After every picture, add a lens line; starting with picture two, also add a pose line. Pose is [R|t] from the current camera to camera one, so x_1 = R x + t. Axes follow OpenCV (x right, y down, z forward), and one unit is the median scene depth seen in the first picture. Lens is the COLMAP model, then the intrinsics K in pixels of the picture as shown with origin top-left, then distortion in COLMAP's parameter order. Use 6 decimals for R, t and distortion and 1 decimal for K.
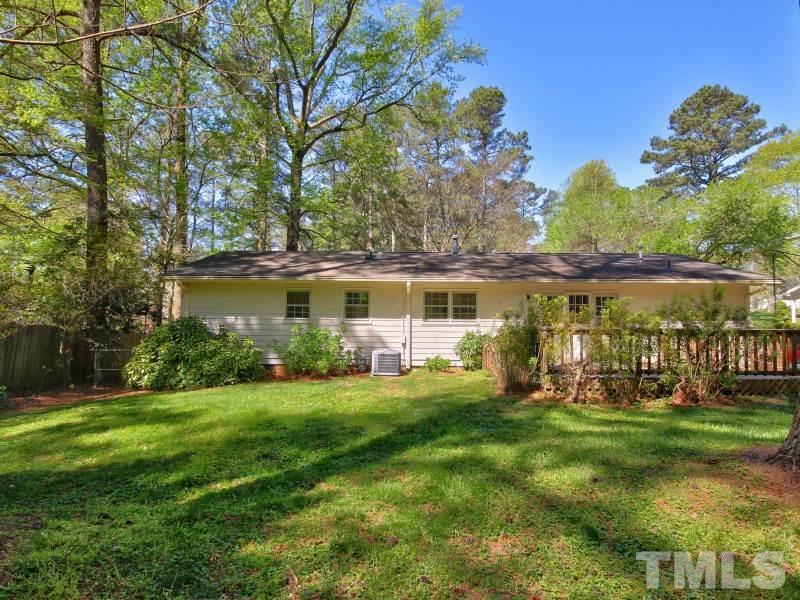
lens RADIAL K [[428.0, 0, 400.0], [0, 428.0, 300.0], [0, 0, 1]] dist [-0.001543, 0.000726]
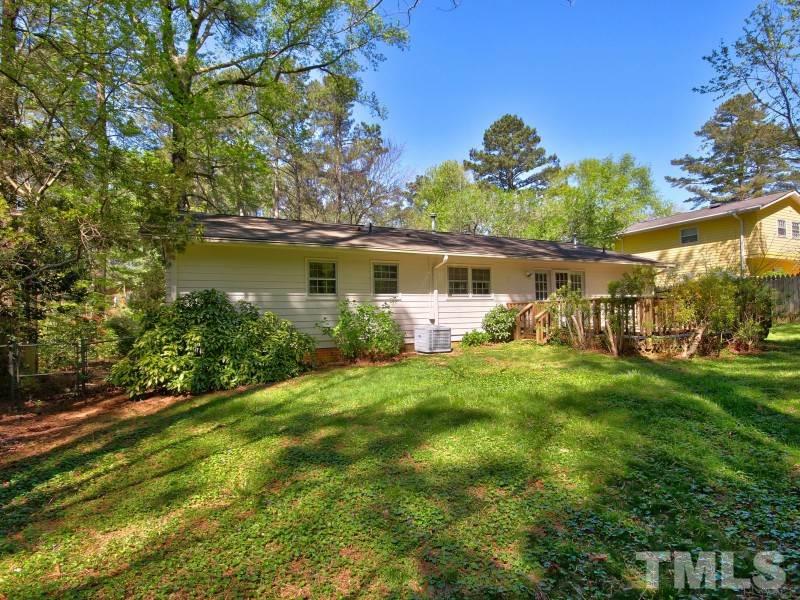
lens RADIAL K [[428.0, 0, 400.0], [0, 428.0, 300.0], [0, 0, 1]] dist [-0.001543, 0.000726]
pose [[0.882258, -0.014089, 0.470556, -0.498984], [0.006548, 0.999823, 0.017658, 0.039640], [-0.470721, -0.012498, 0.882194, 0.191384]]
